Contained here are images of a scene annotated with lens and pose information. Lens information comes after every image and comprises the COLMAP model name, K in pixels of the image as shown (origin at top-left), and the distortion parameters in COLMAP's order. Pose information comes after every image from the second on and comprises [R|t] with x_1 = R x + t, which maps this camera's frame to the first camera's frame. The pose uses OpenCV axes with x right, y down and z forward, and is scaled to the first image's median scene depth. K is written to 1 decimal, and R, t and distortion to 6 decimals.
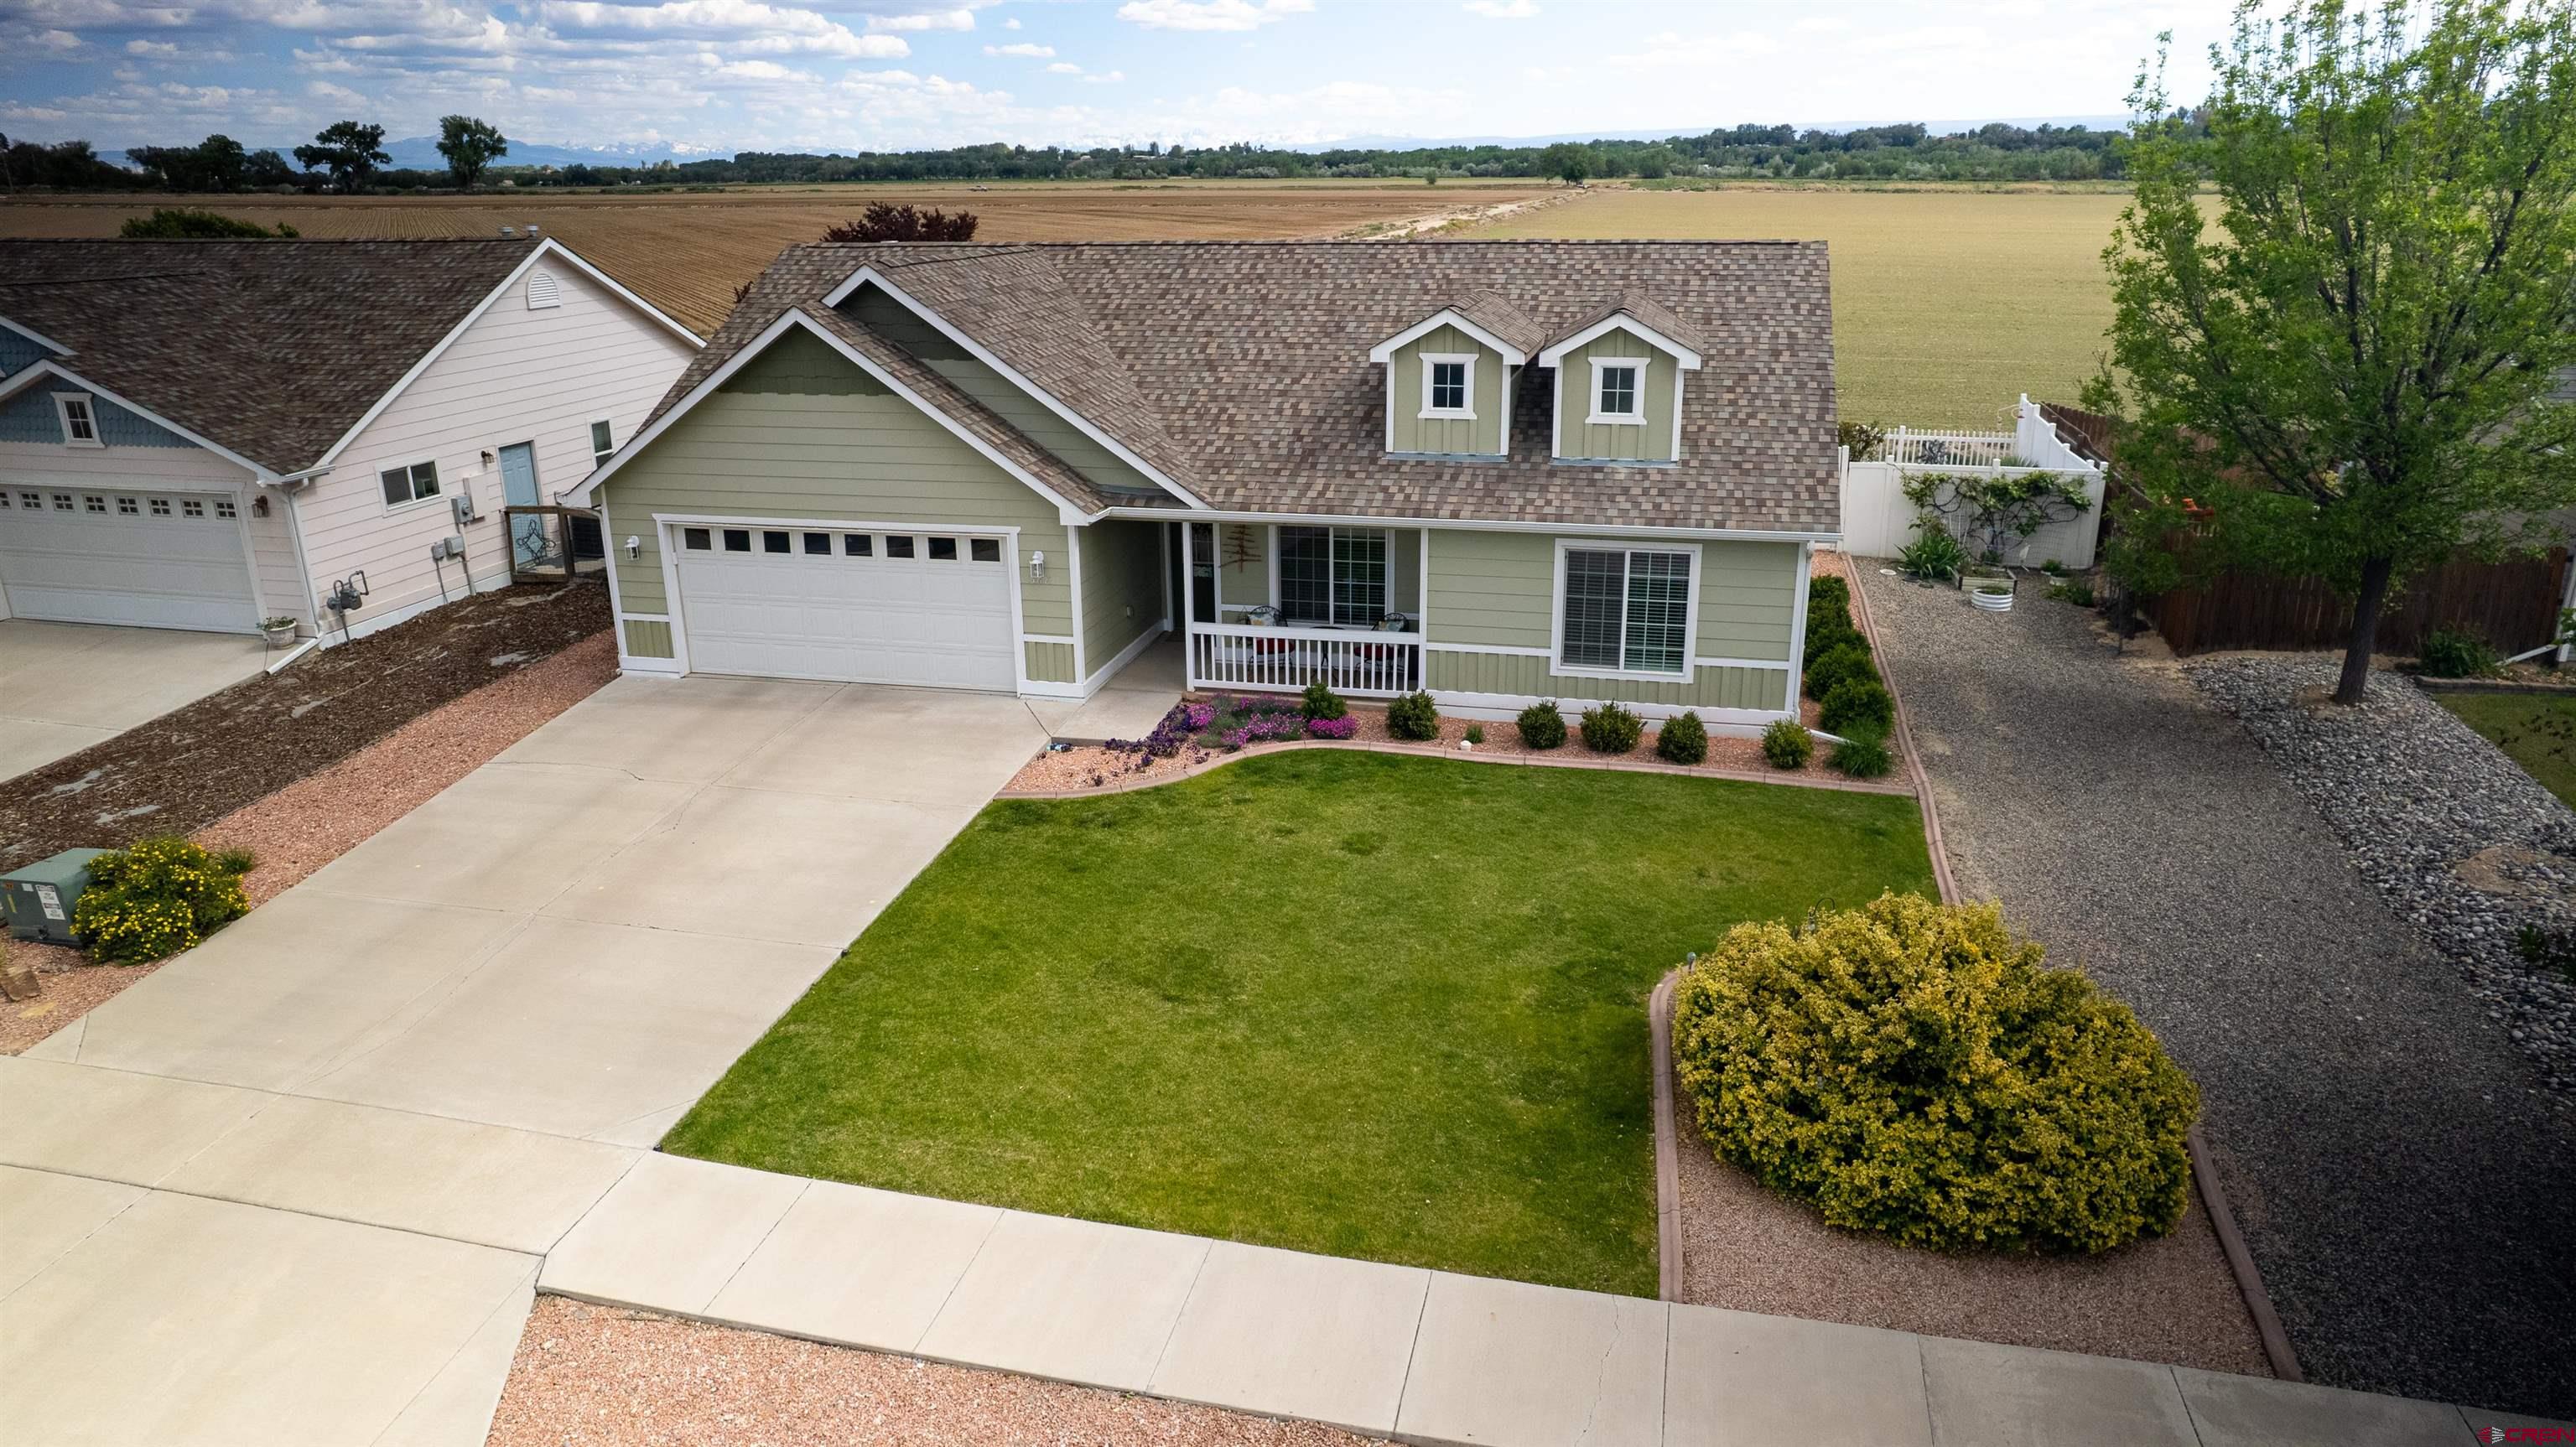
lens RADIAL K [[1655.8, 0, 1283.5], [0, 1655.8, 740.3], [0, 0, 1]] dist [-0.064438, 0.064128]
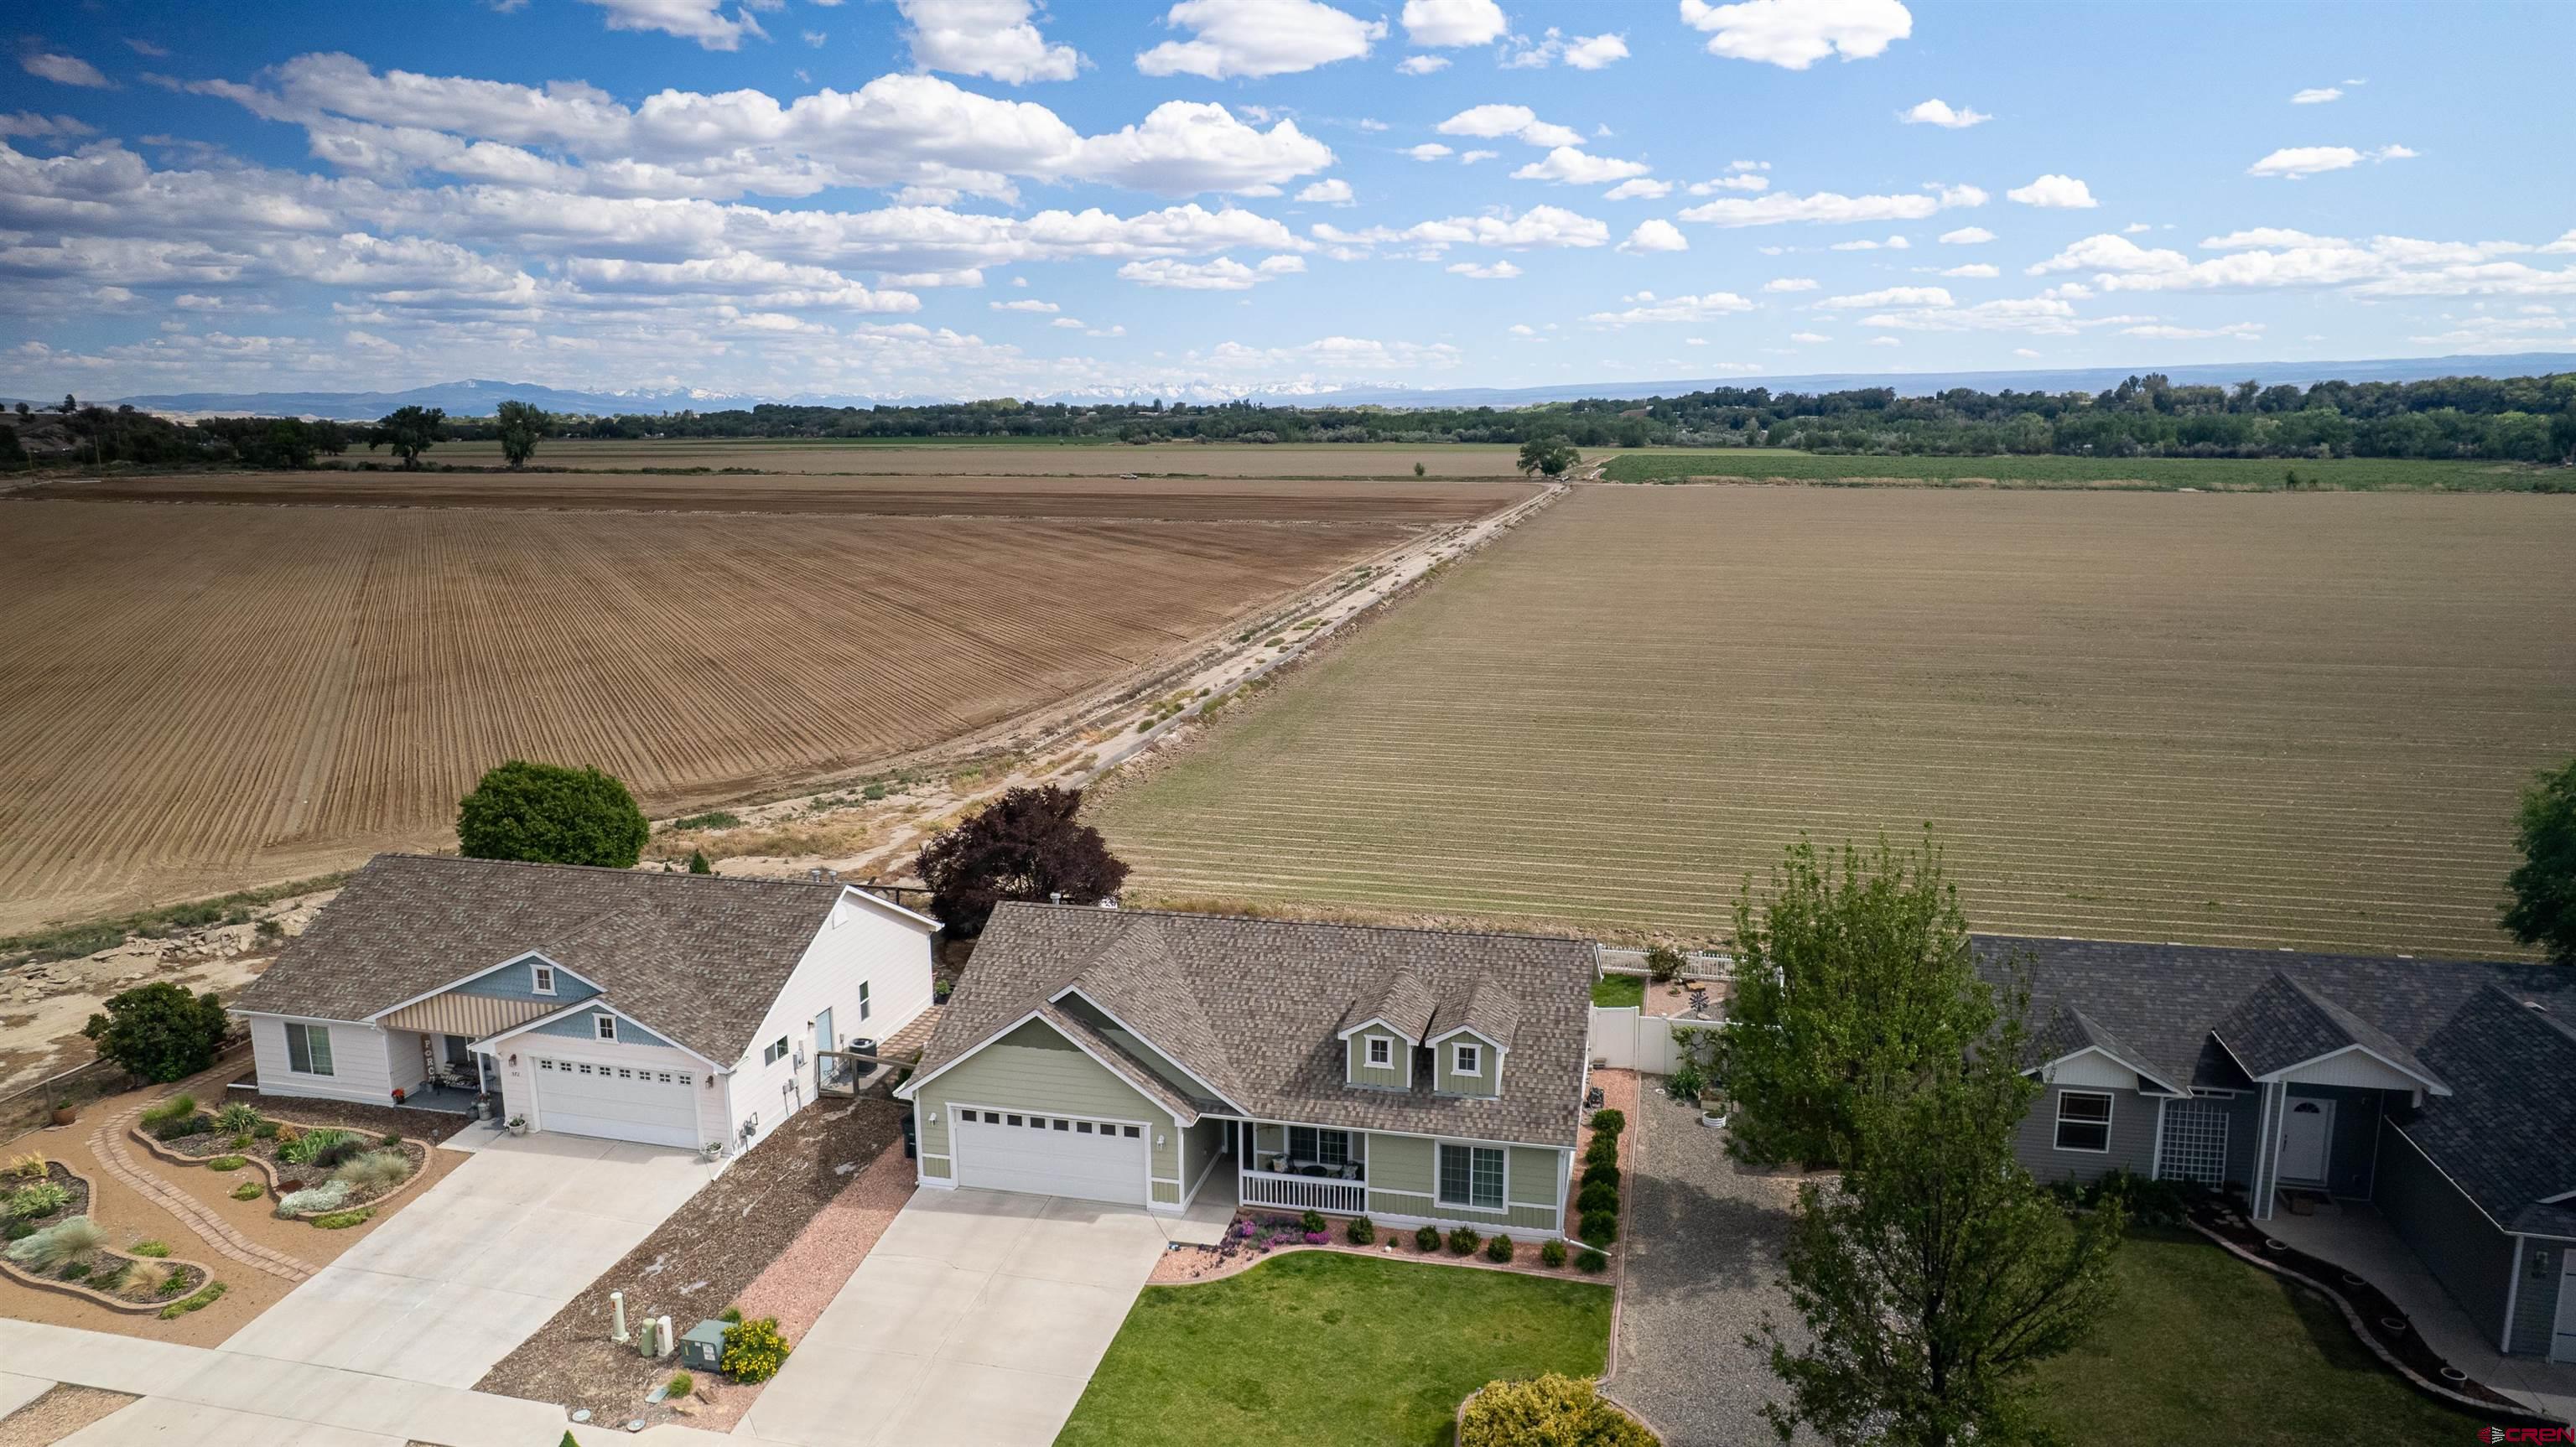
lens RADIAL K [[1655.8, 0, 1283.5], [0, 1655.8, 740.3], [0, 0, 1]] dist [-0.064438, 0.064128]
pose [[0.999993, 0.003171, 0.002217, -0.015846], [-0.002822, 0.989745, -0.142820, -0.297764], [-0.002647, 0.142813, 0.989746, -0.934679]]
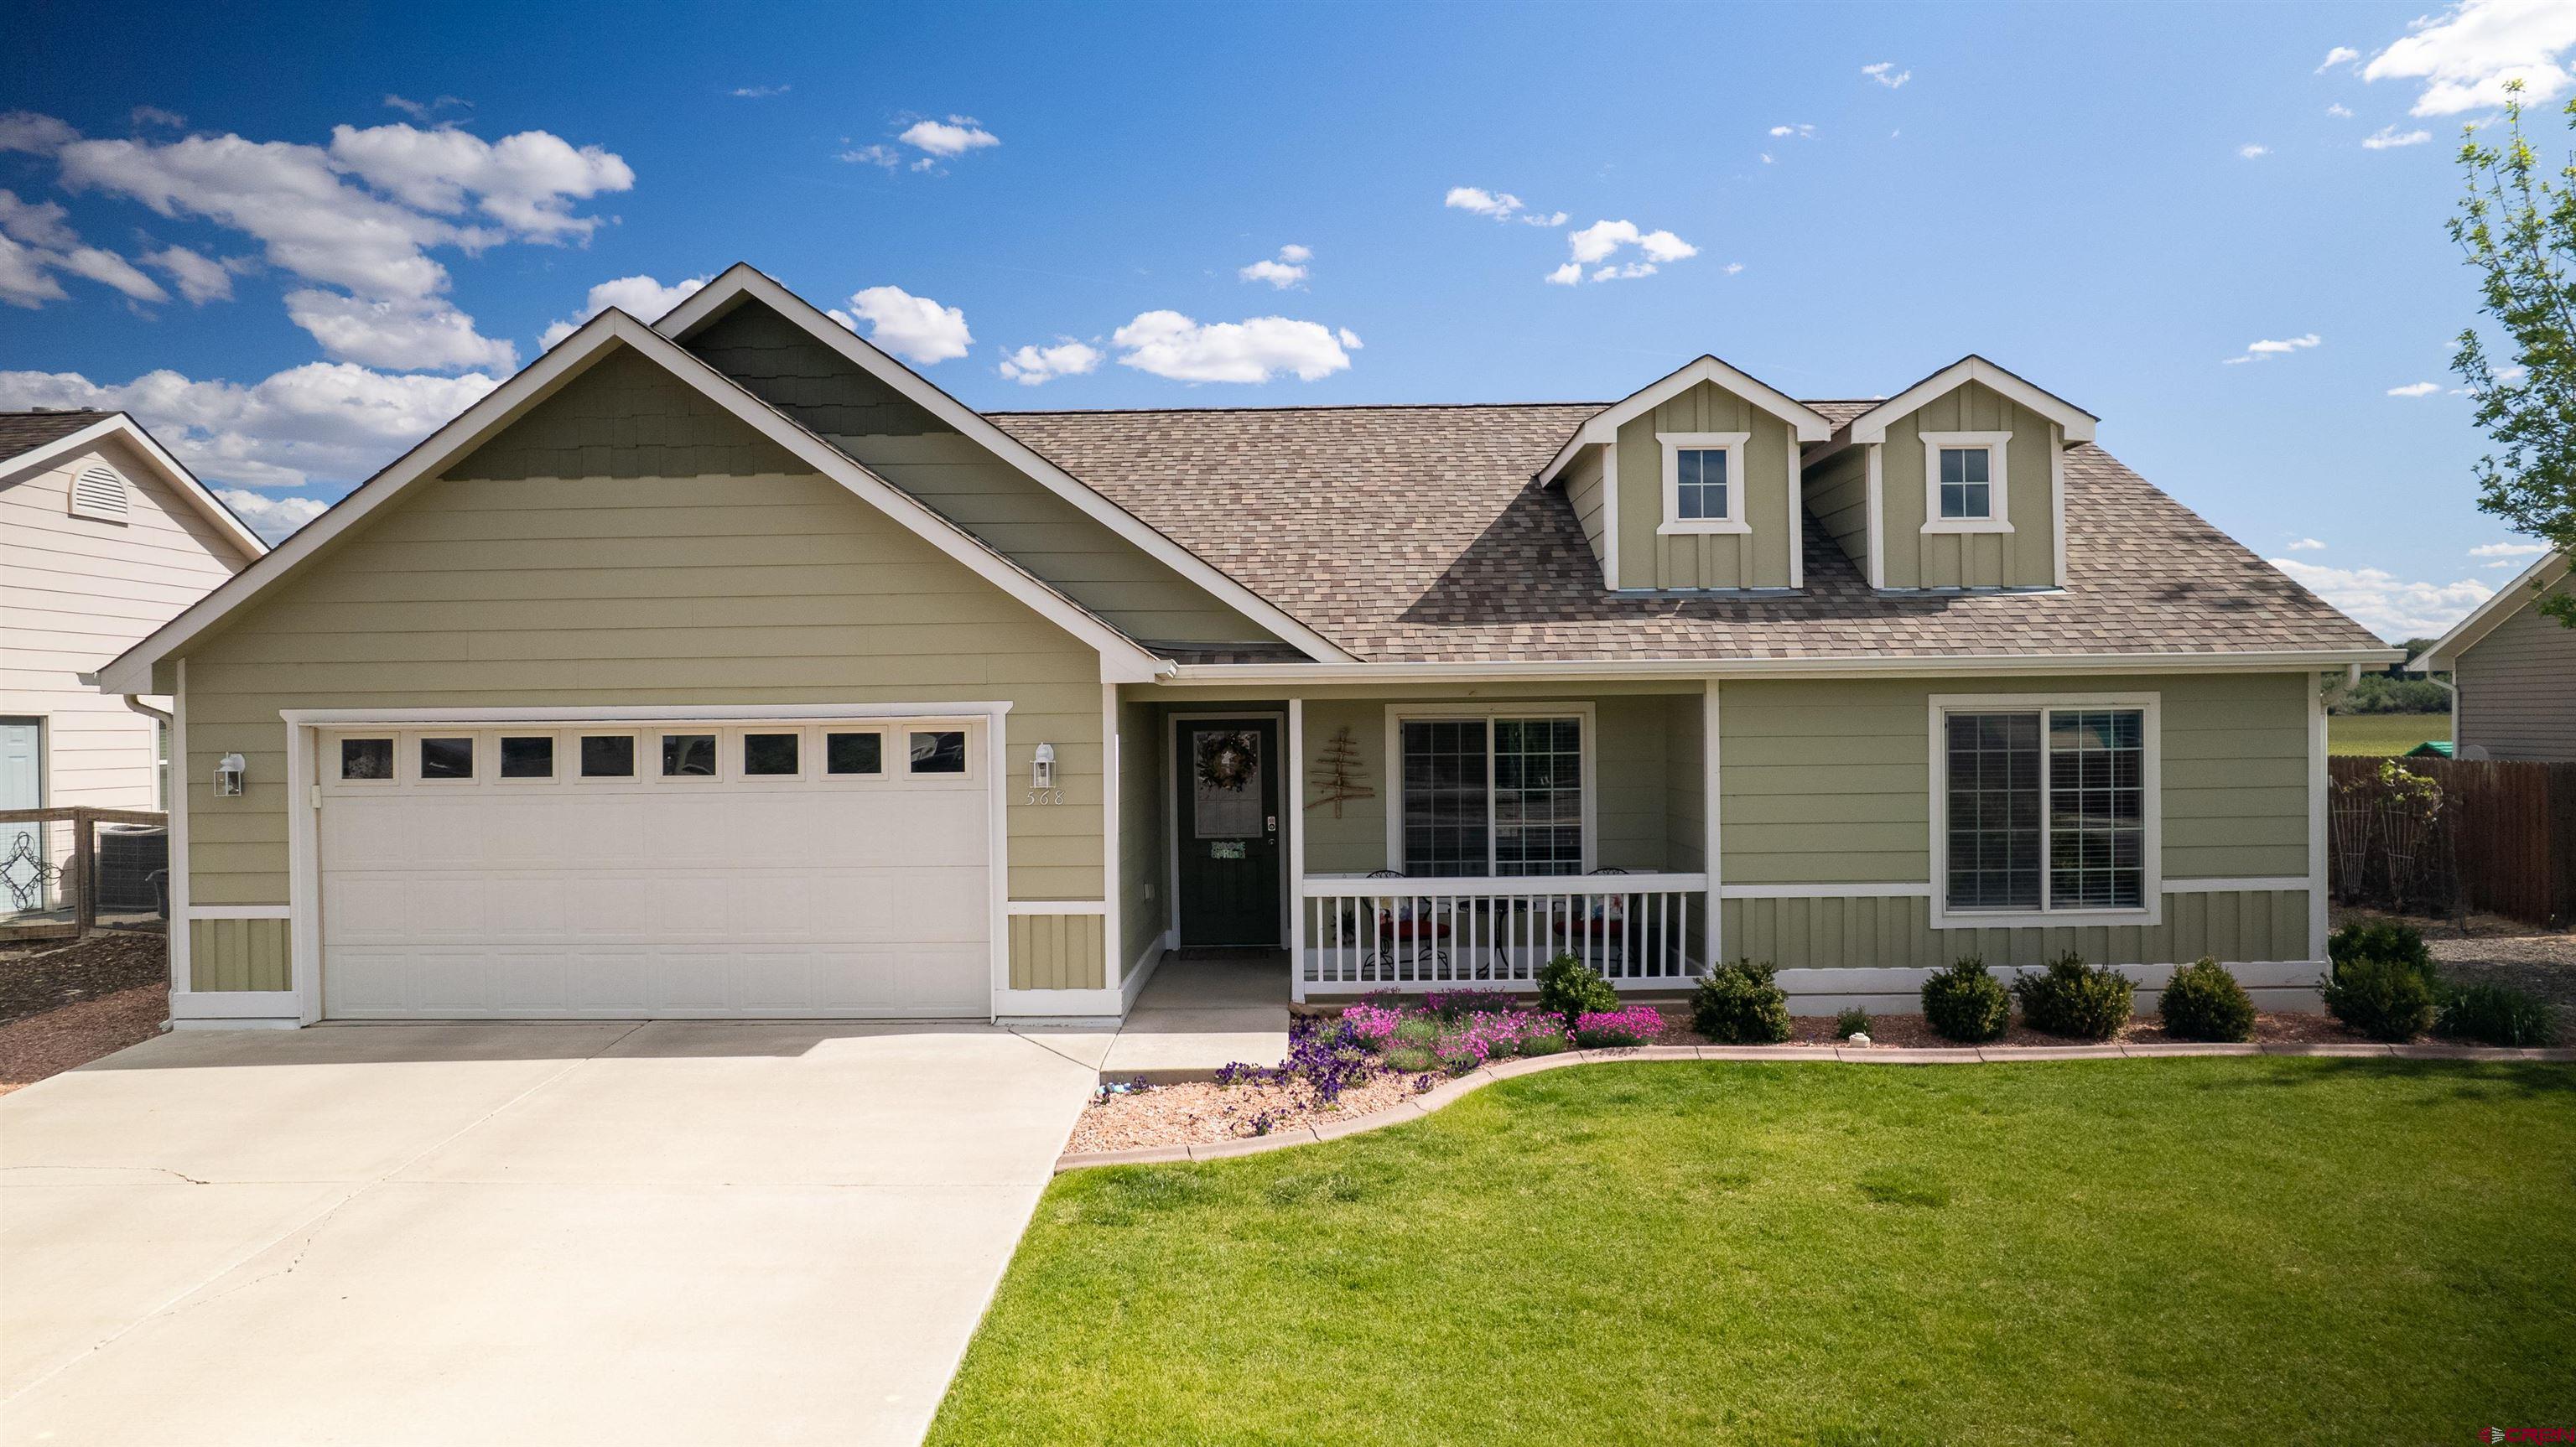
lens RADIAL K [[1655.8, 0, 1283.5], [0, 1655.8, 740.3], [0, 0, 1]] dist [-0.064438, 0.064128]
pose [[0.976460, -0.002215, 0.215687, -0.193790], [0.069866, 0.949288, -0.306548, 0.061119], [-0.204070, 0.314401, 0.927096, 0.478588]]
